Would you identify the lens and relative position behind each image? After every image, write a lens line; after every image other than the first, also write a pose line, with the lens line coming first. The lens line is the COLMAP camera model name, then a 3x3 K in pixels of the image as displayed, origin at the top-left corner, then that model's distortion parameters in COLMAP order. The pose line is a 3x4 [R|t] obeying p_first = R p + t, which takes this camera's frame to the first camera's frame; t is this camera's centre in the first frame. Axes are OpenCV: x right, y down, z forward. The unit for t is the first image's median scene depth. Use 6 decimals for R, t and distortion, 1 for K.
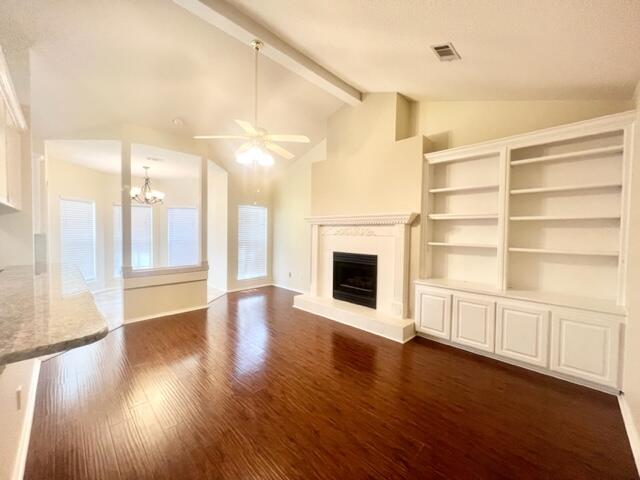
lens RADIAL K [[254.5, 0, 318.3], [0, 254.5, 238.9], [0, 0, 1]] dist [0.000994, 0.000111]
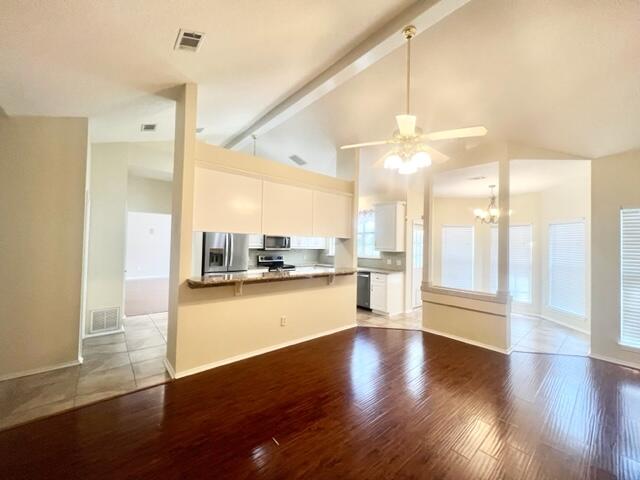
lens RADIAL K [[254.5, 0, 318.3], [0, 254.5, 238.9], [0, 0, 1]] dist [0.000994, 0.000111]
pose [[-0.082387, -0.035329, -0.995974, 0.406465], [-0.053737, 0.998075, -0.030958, -0.020955], [0.995151, 0.050970, -0.084127, 0.537648]]
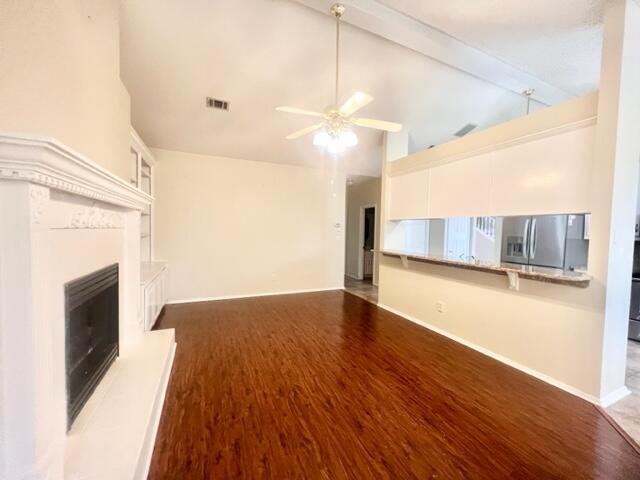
lens RADIAL K [[254.5, 0, 318.3], [0, 254.5, 238.9], [0, 0, 1]] dist [0.000994, 0.000111]
pose [[-0.932623, -0.042844, 0.358300, -0.462861], [-0.018291, 0.997263, 0.071638, -0.038844], [-0.360388, 0.060258, -0.930854, 1.357573]]
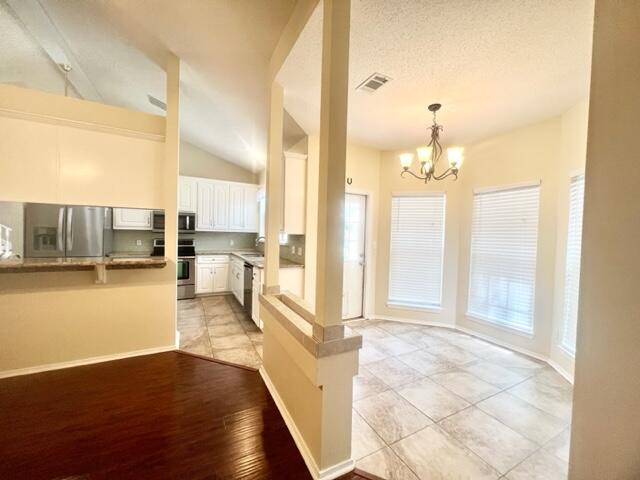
lens RADIAL K [[254.5, 0, 318.3], [0, 254.5, 238.9], [0, 0, 1]] dist [0.000994, 0.000111]
pose [[-0.304995, 0.007042, -0.952328, -0.250902], [-0.063568, 0.997592, 0.027735, -0.032029], [0.950230, 0.068996, -0.303813, 1.266269]]
